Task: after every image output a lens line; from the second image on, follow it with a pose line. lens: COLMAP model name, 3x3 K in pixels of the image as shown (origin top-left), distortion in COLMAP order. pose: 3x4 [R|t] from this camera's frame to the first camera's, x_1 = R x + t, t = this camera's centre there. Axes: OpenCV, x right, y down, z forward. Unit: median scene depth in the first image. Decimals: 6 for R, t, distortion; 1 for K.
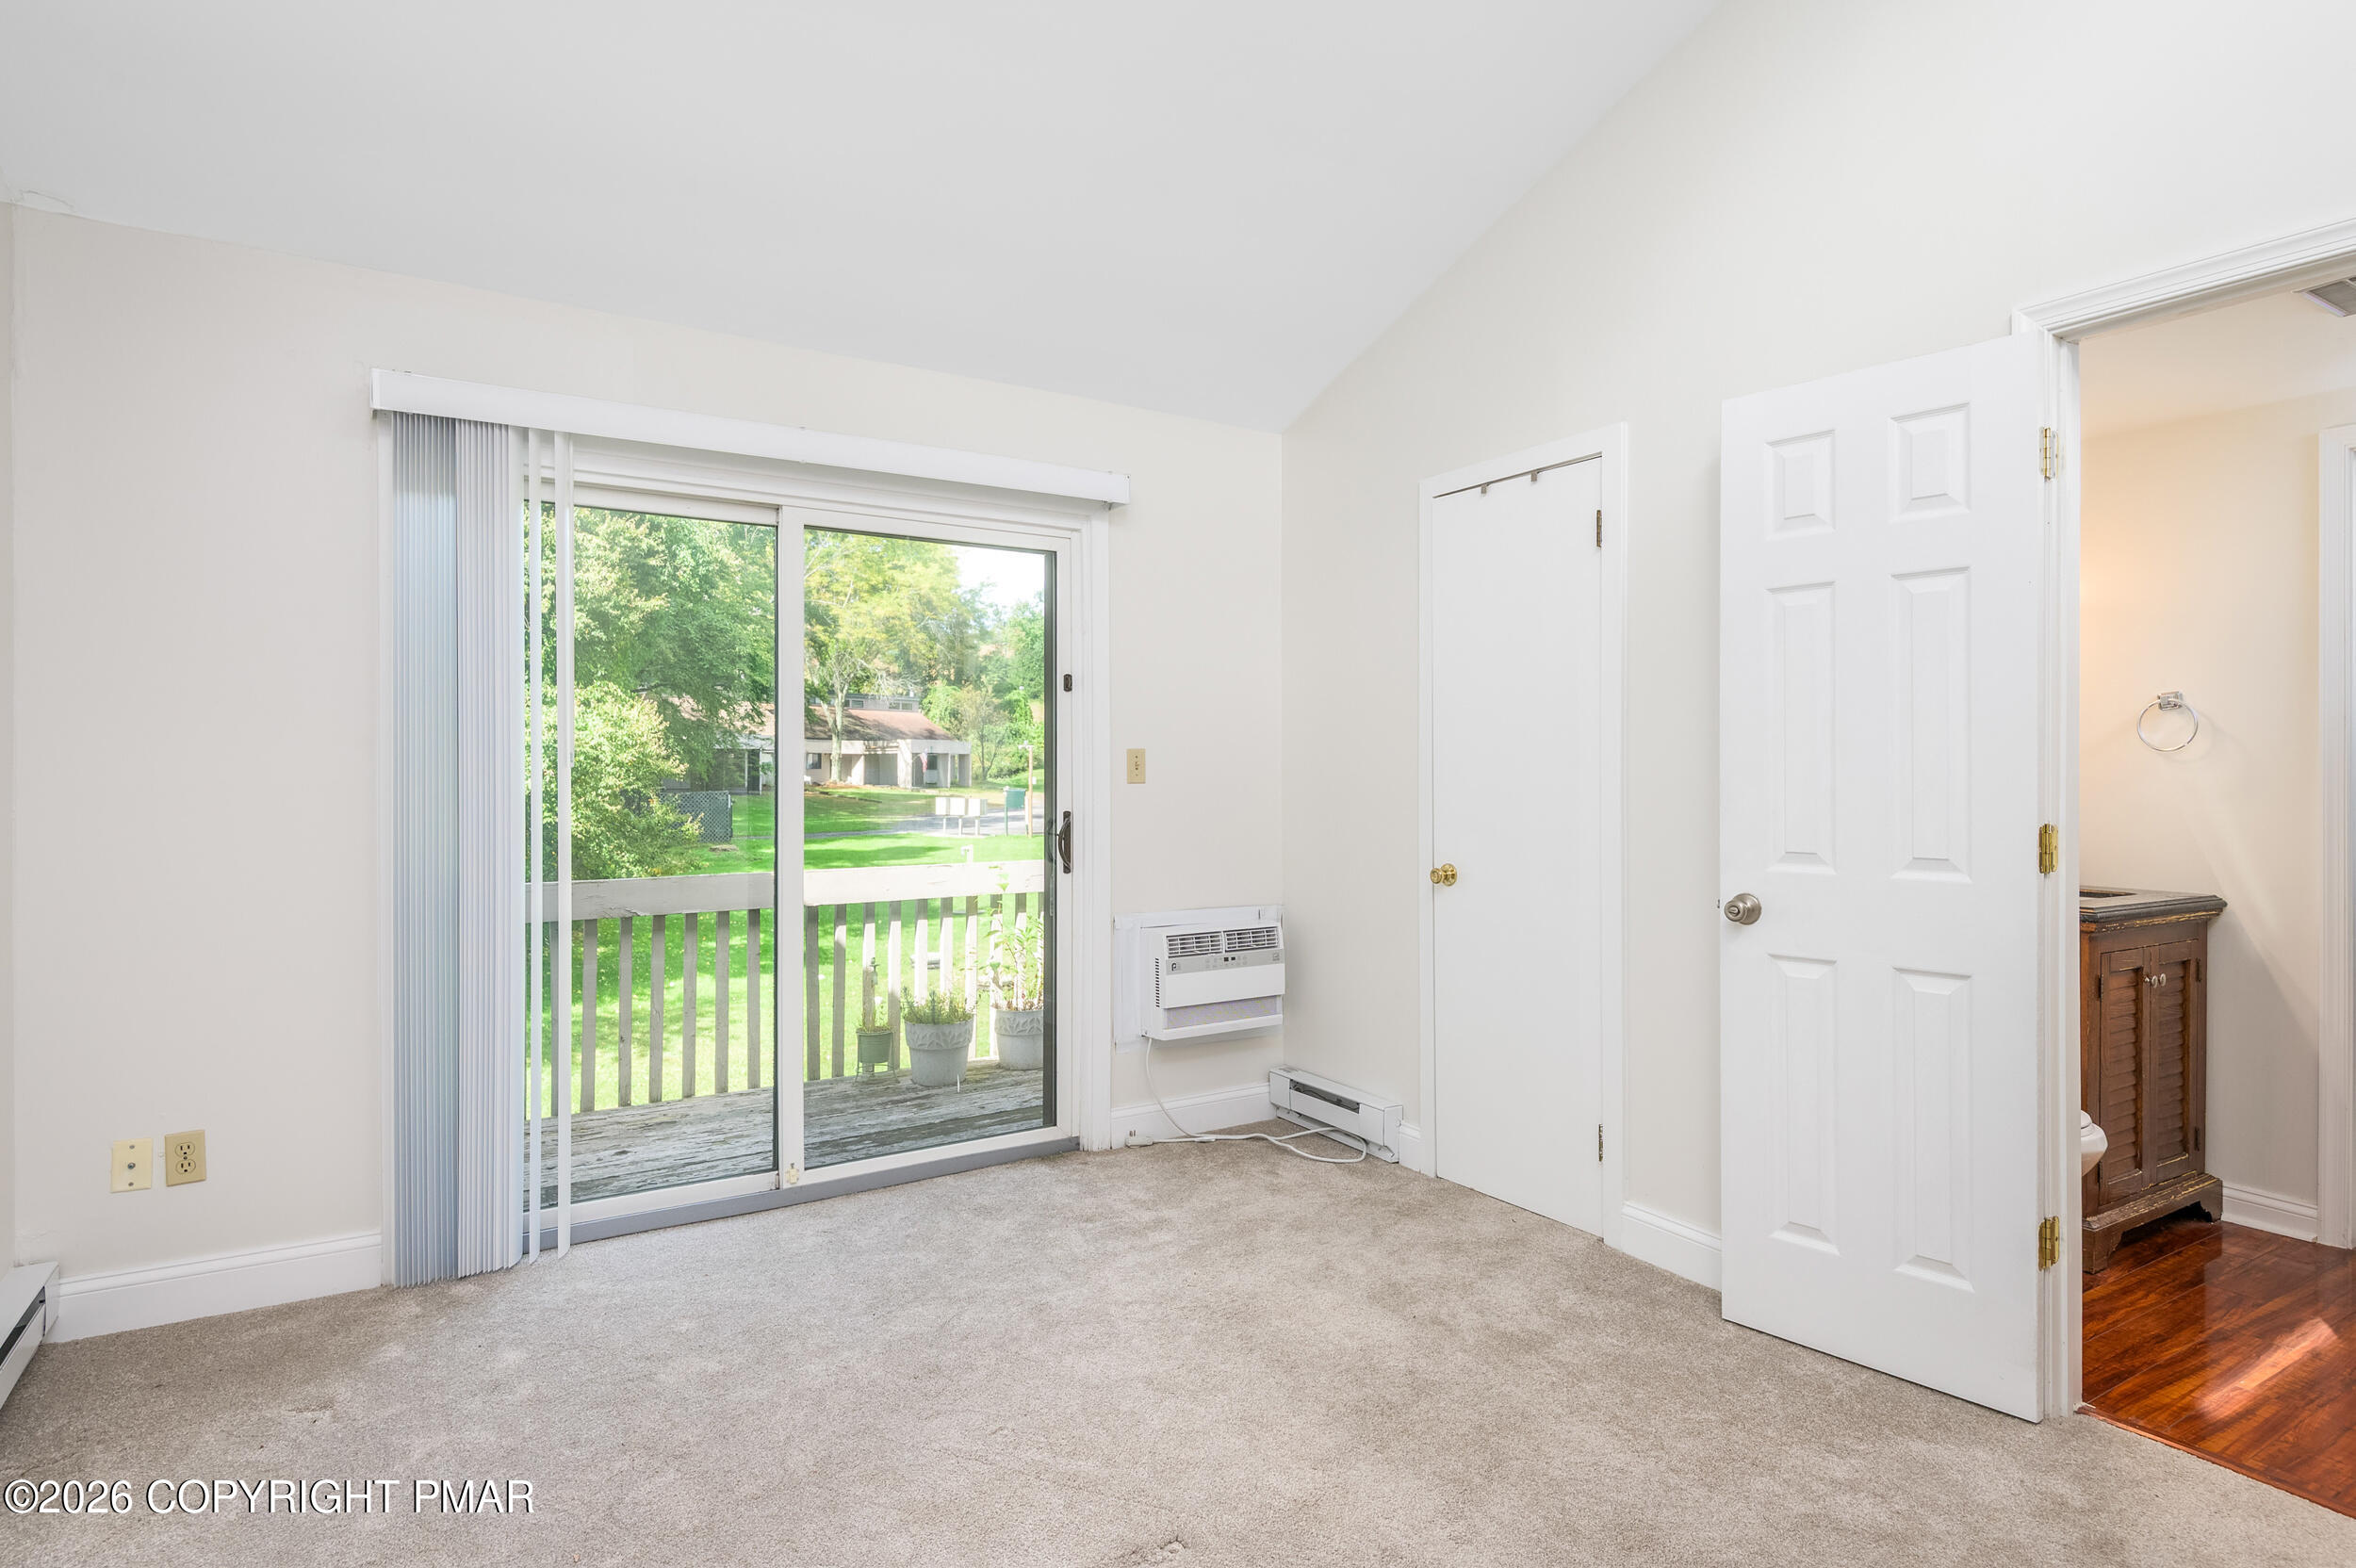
lens RADIAL K [[1325.6, 0, 1181.0], [0, 1325.6, 779.1], [0, 0, 1]] dist [0.000183, -0.000067]
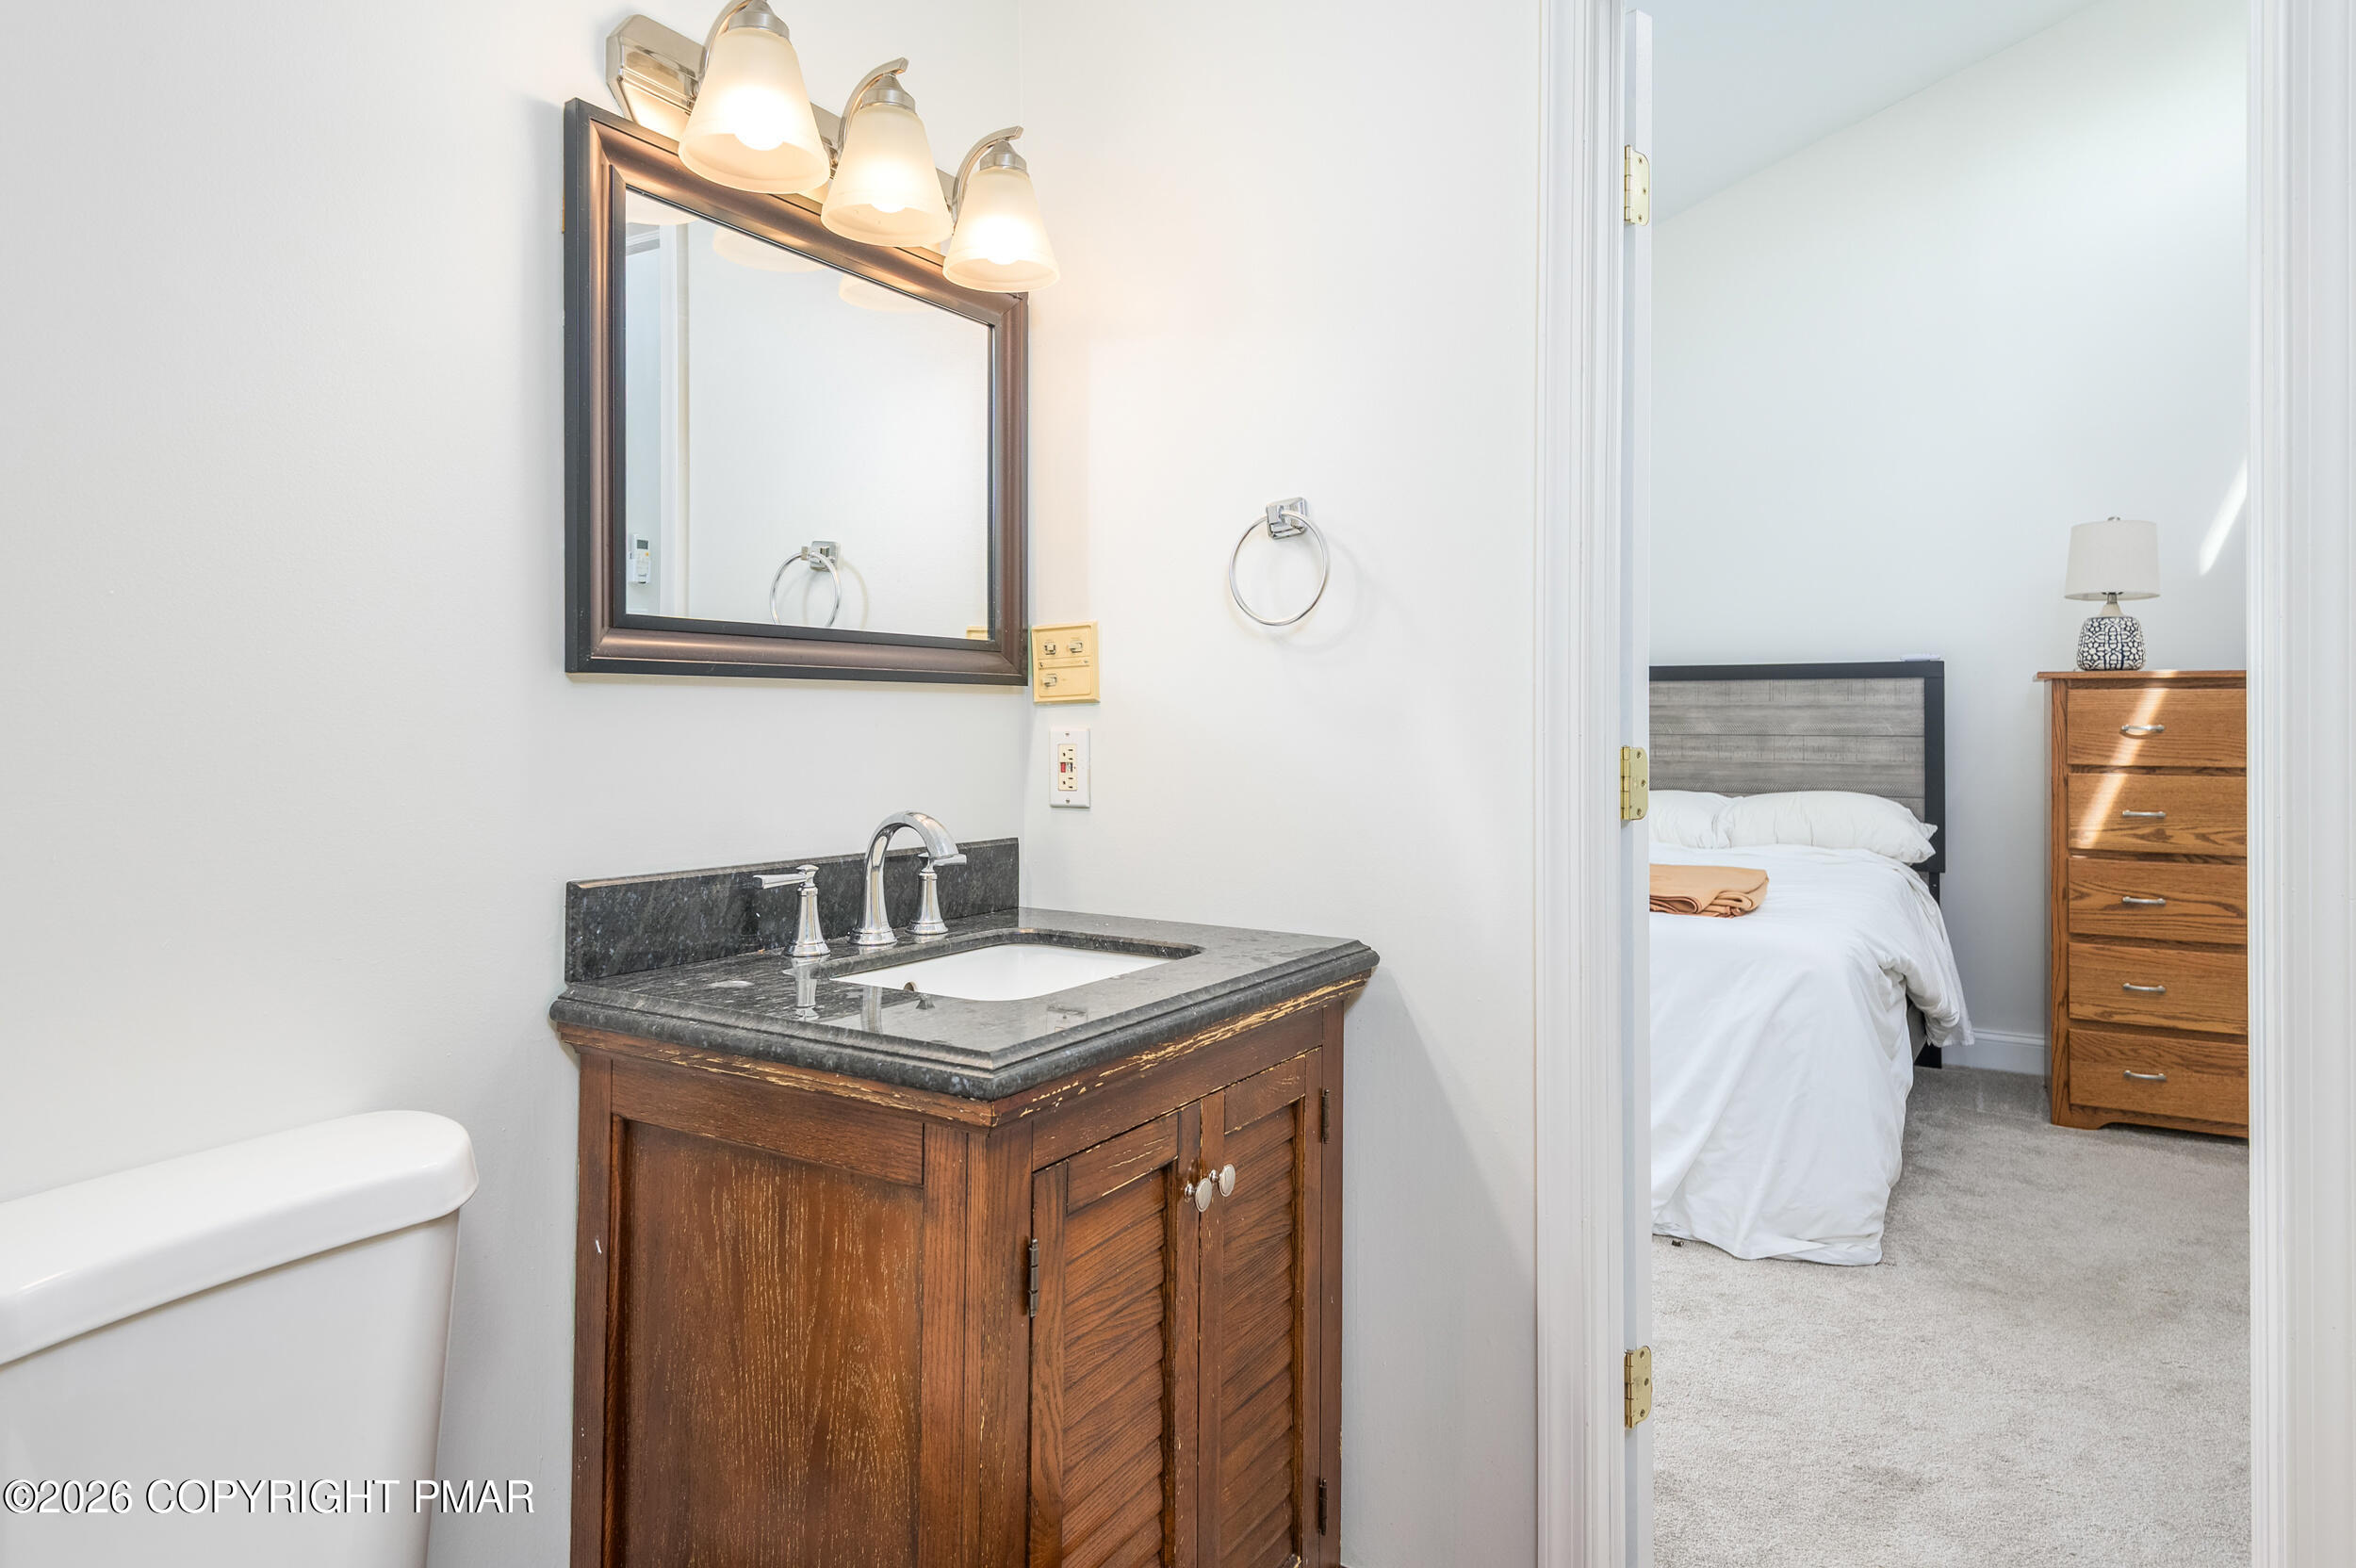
lens RADIAL K [[1320.6, 0, 1177.7], [0, 1320.6, 768.2], [0, 0, 1]] dist [0.026867, -0.001732]
pose [[0.901304, -0.010956, 0.433048, 0.537676], [0.003730, 0.999839, 0.017534, 0.021343], [-0.433170, -0.014188, 0.901200, 0.630364]]
